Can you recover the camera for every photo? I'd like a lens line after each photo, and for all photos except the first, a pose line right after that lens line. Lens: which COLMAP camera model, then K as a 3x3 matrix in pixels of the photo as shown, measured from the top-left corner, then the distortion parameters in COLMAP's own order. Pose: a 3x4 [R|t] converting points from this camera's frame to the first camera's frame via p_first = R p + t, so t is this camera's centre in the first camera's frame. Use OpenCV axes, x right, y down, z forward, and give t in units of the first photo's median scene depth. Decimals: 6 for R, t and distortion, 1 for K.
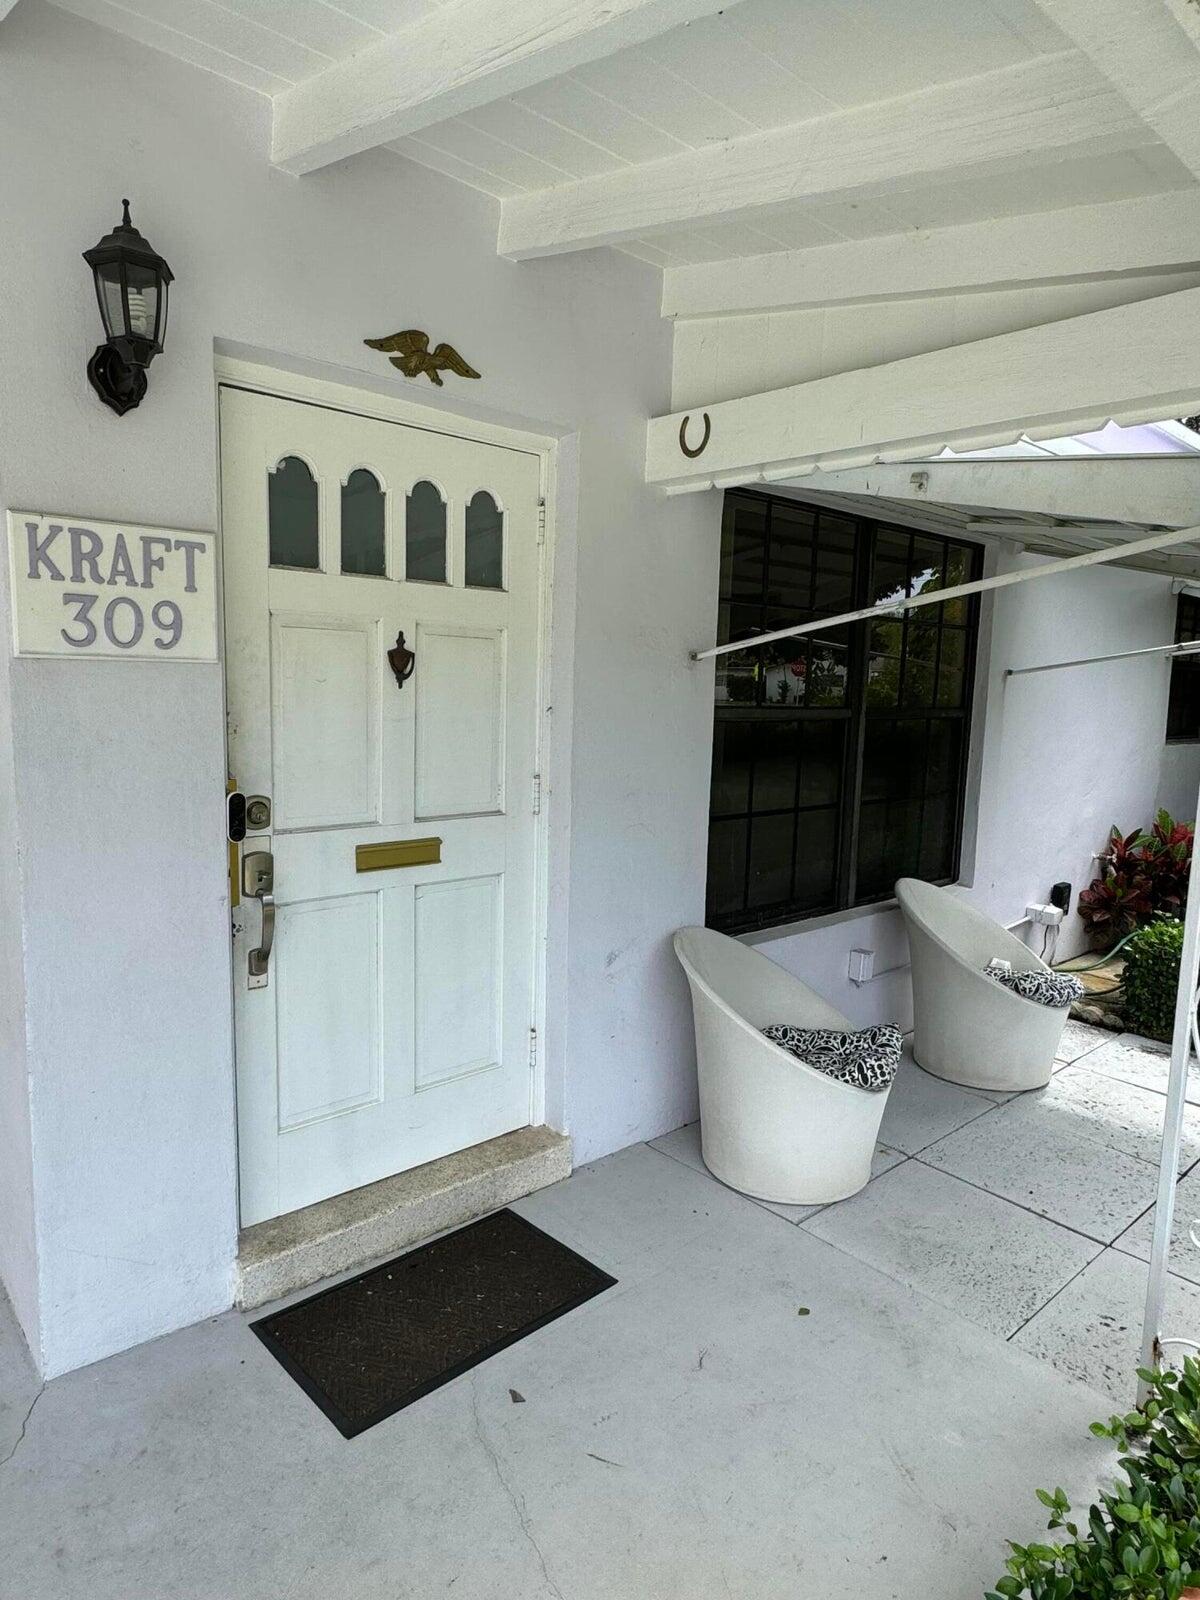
lens RADIAL K [[983.1, 0, 600.0], [0, 983.1, 800.0], [0, 0, 1]] dist [0.001008, 0.000202]
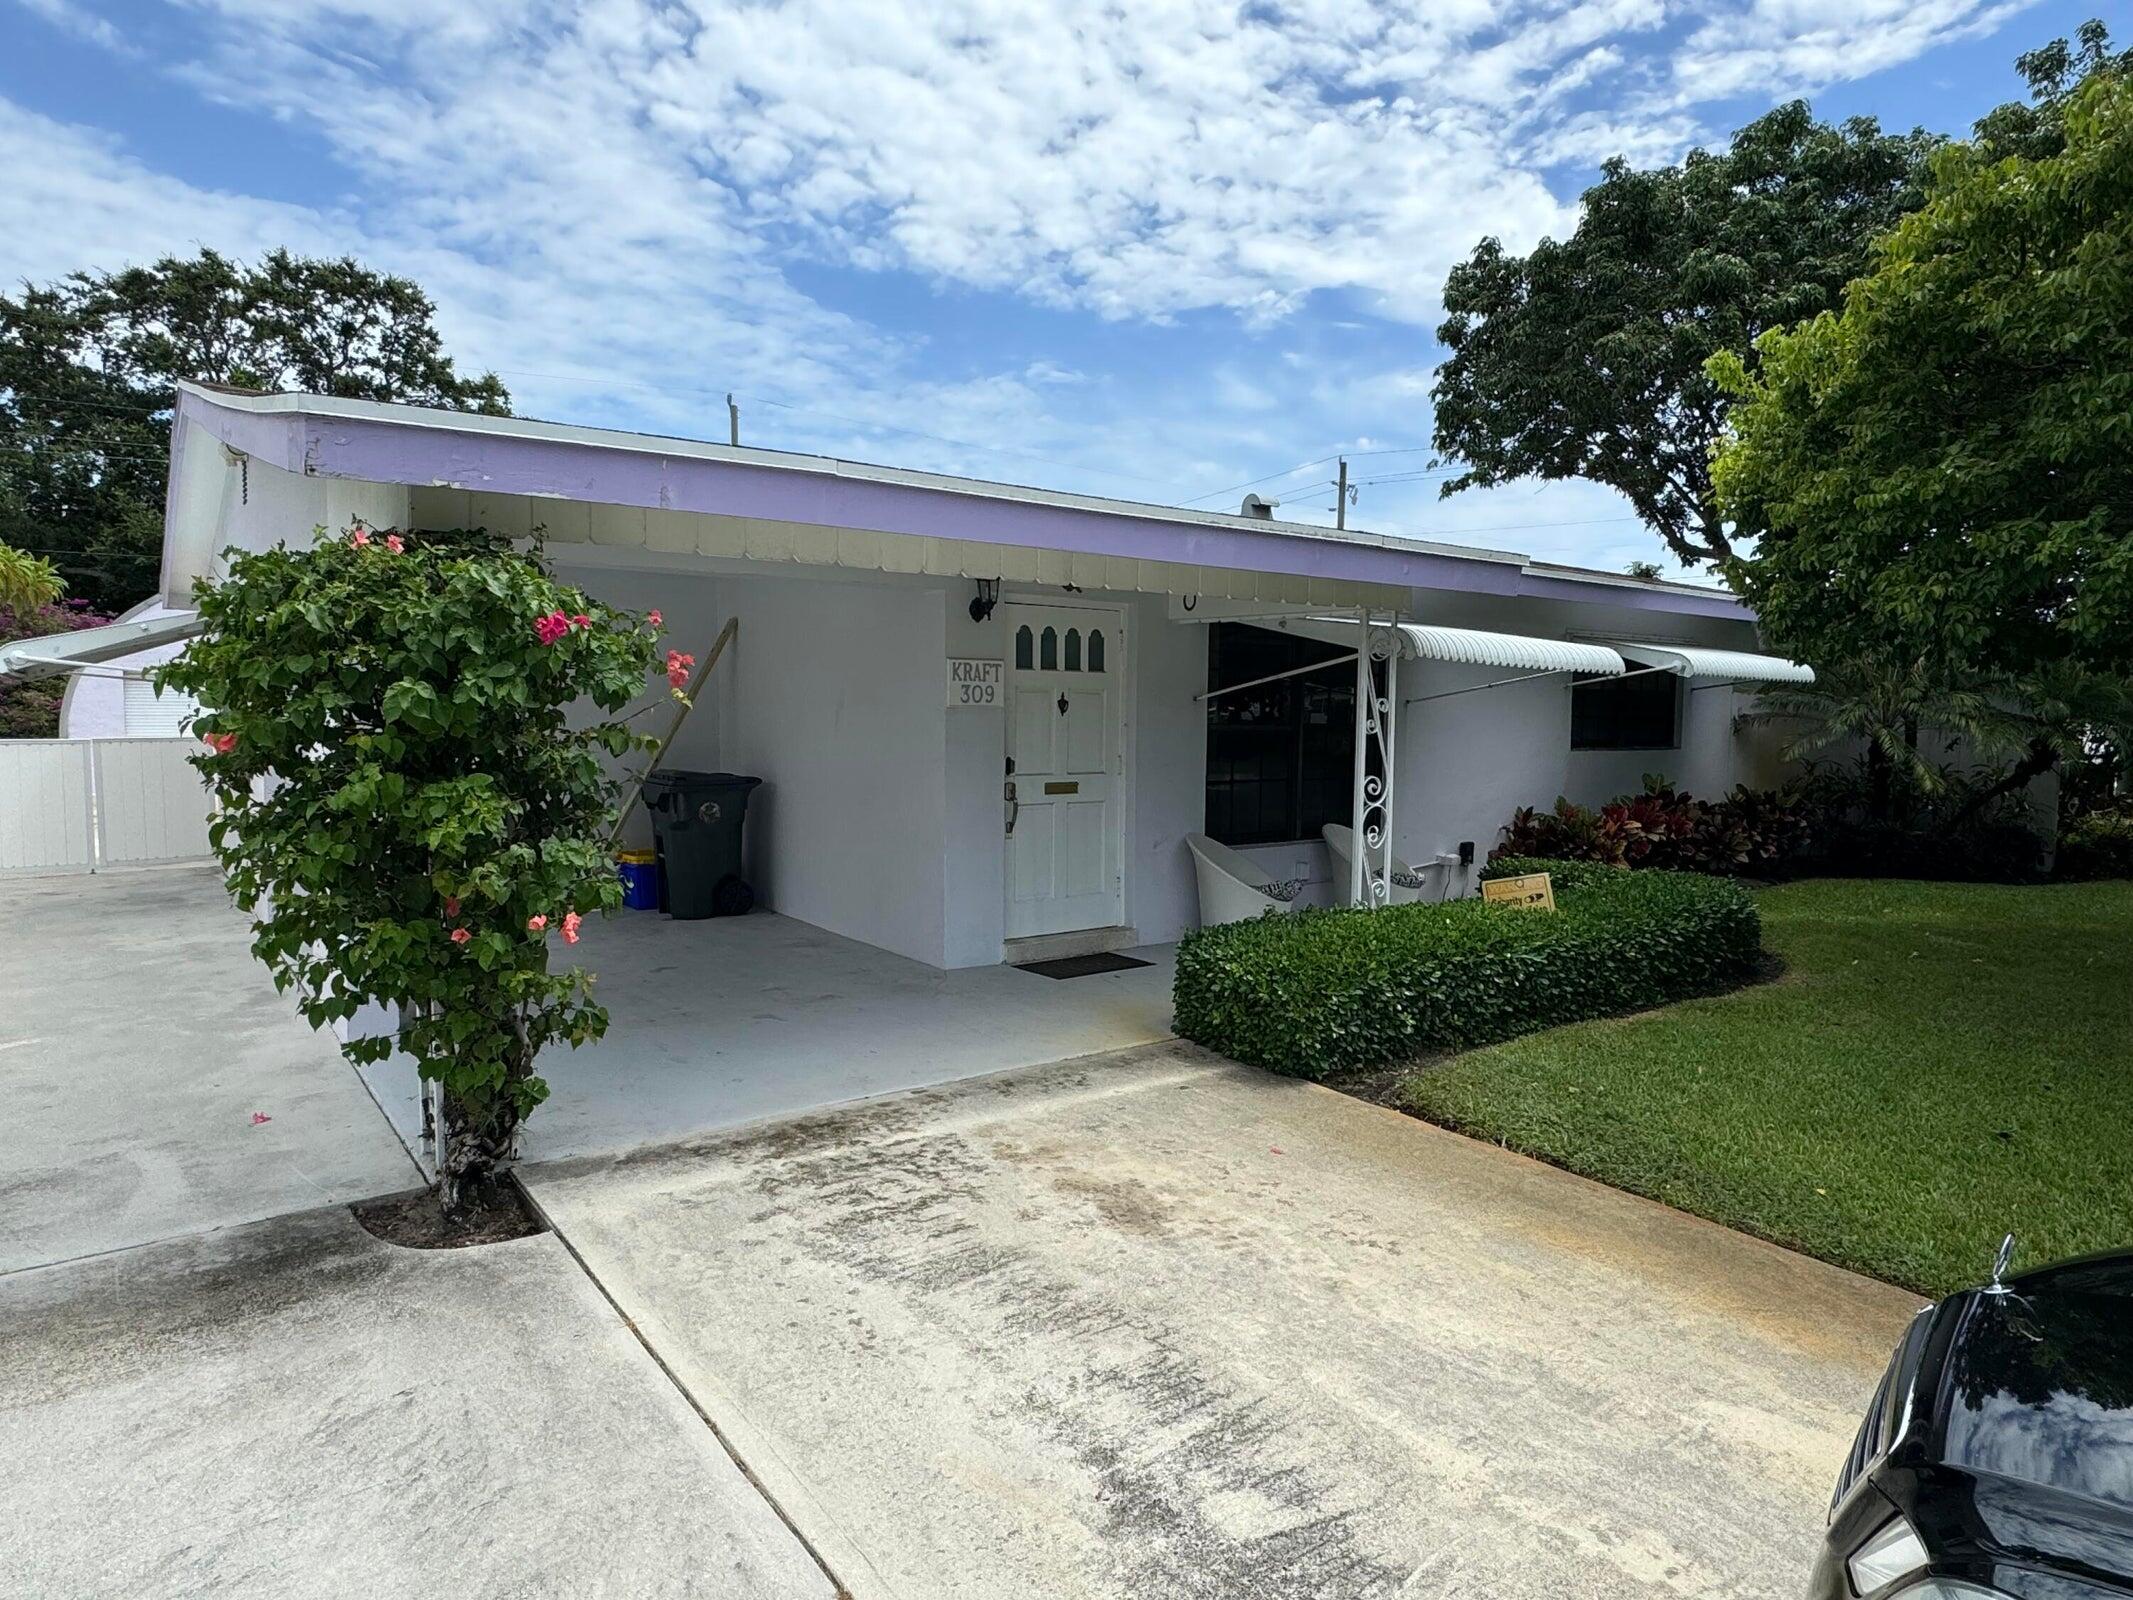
lens RADIAL K [[1310.6, 0, 1066.5], [0, 1310.6, 800.0], [0, 0, 1]] dist [0.001008, 0.000202]
pose [[0.996810, -0.012738, -0.078790, 0.047446], [0.008439, 0.998470, -0.054656, 0.244757], [0.079365, 0.053816, 0.995392, -2.003085]]
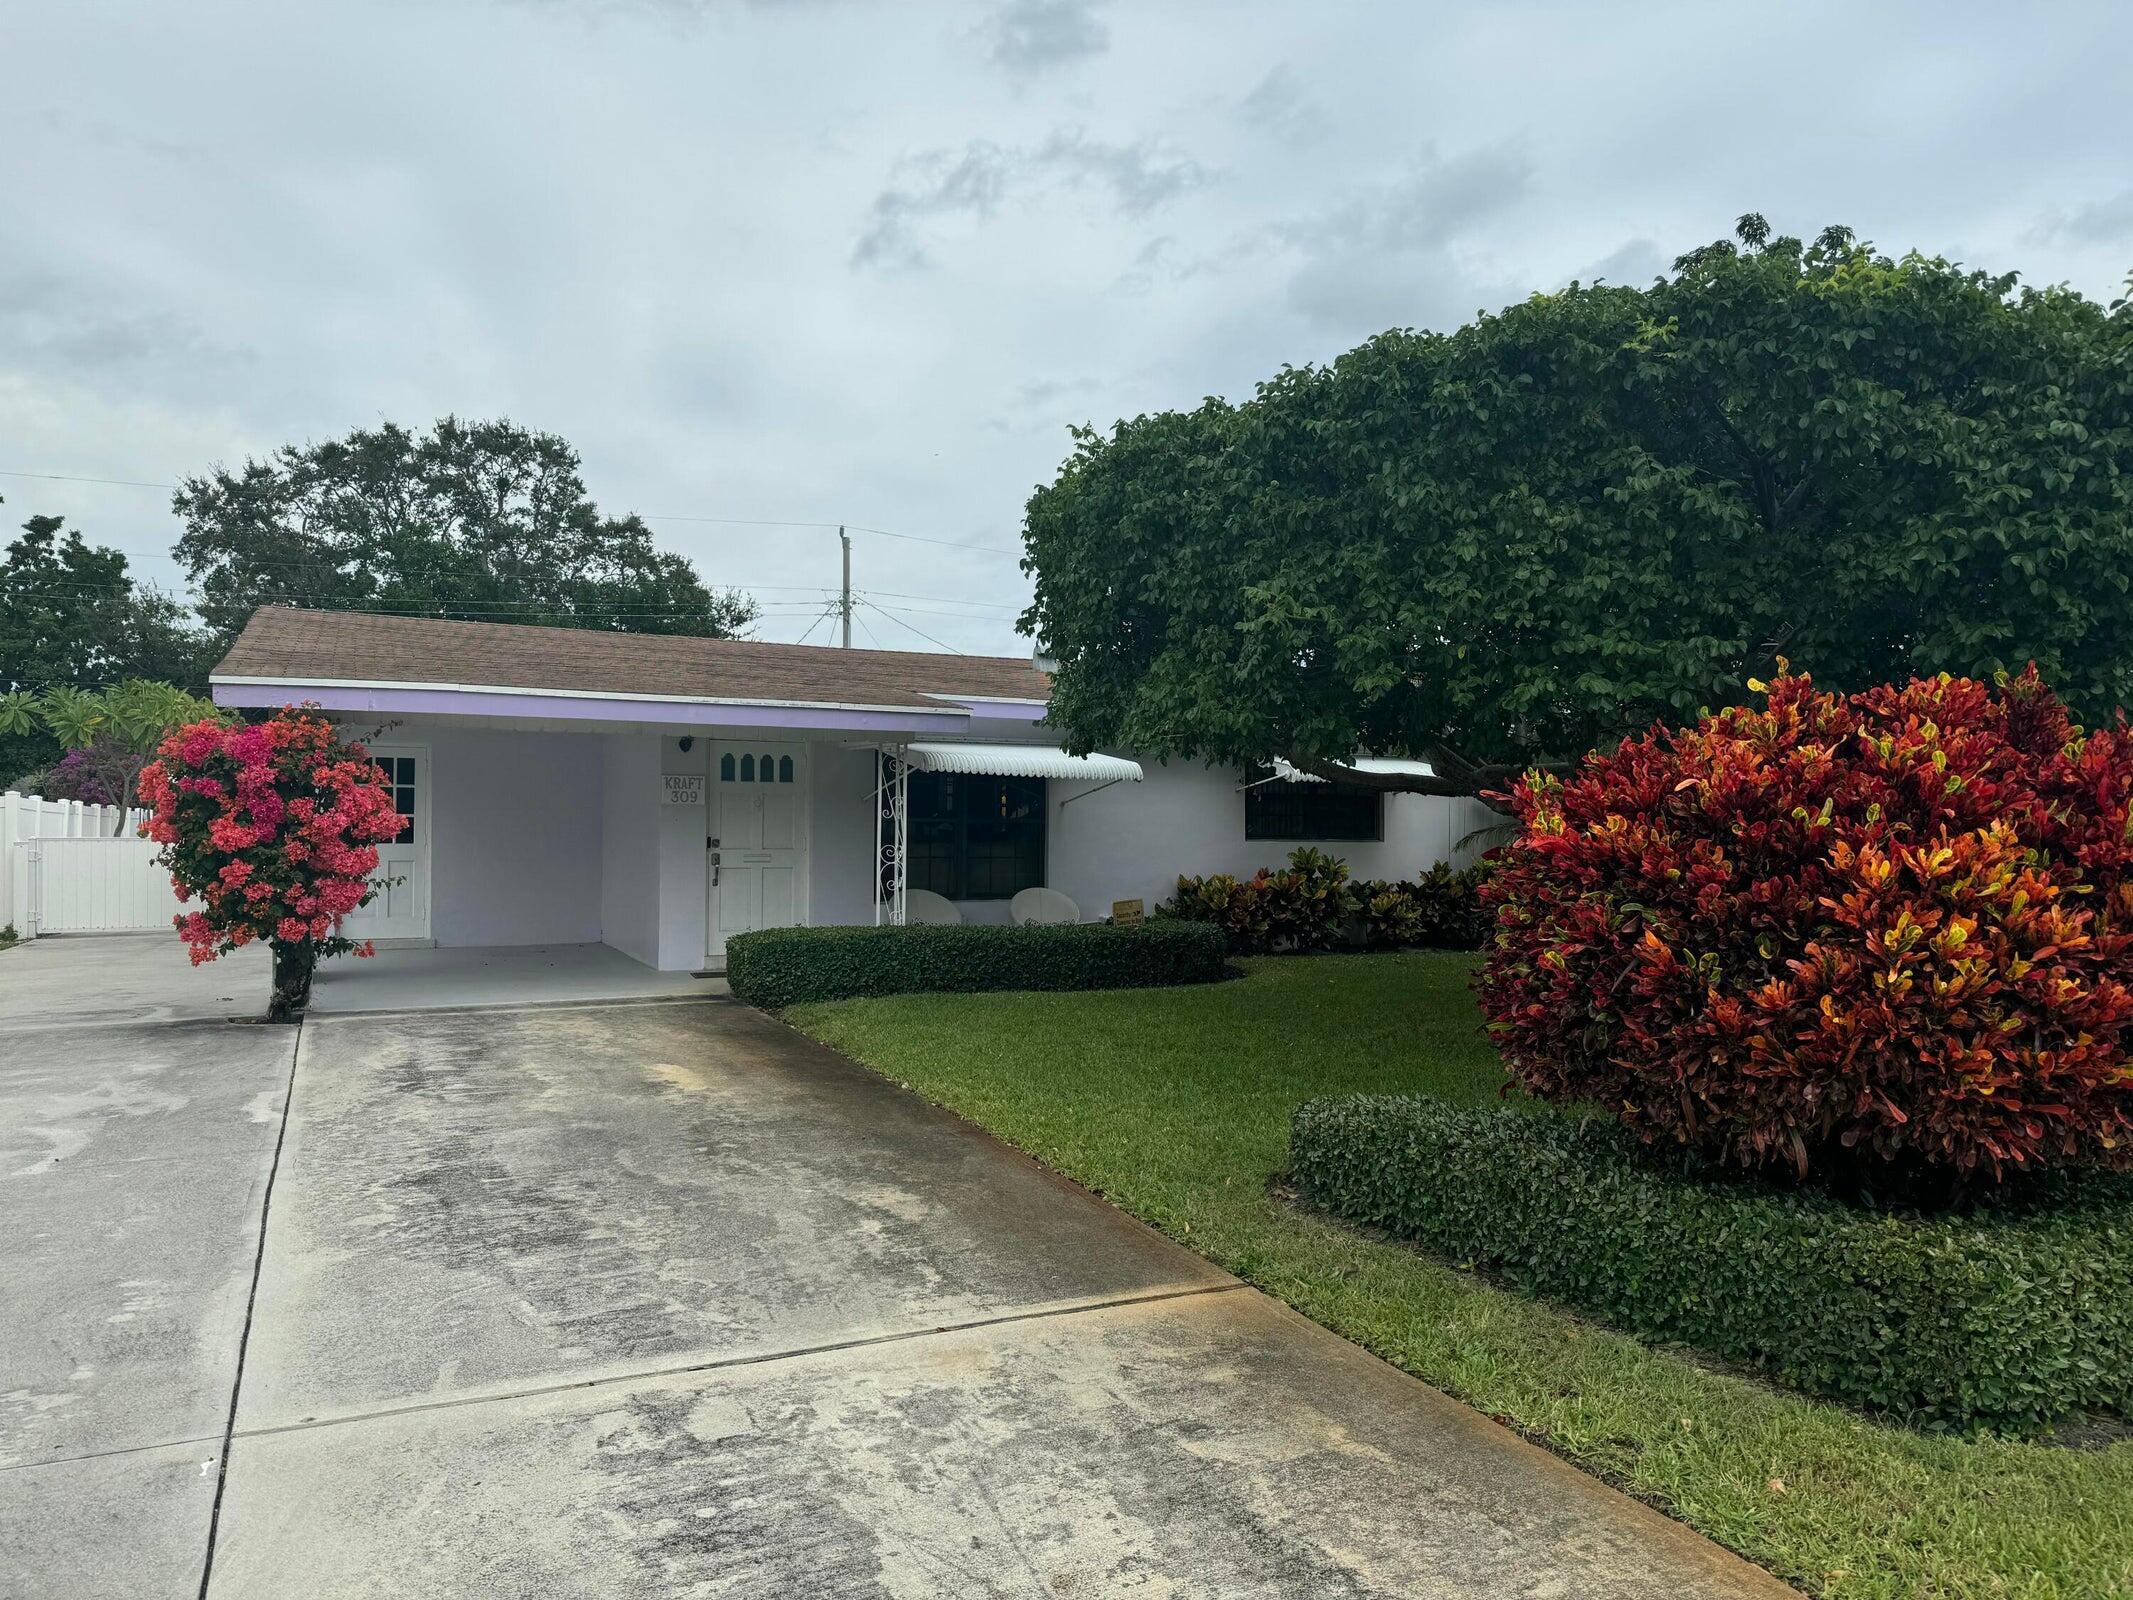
lens RADIAL K [[1580.1, 0, 1066.5], [0, 1580.1, 800.0], [0, 0, 1]] dist [0.006367, -0.000888]
pose [[0.961192, -0.028837, -0.274368, 2.311743], [-0.011888, 0.989269, -0.145621, 0.631564], [0.275623, 0.143232, 0.950535, -3.917013]]
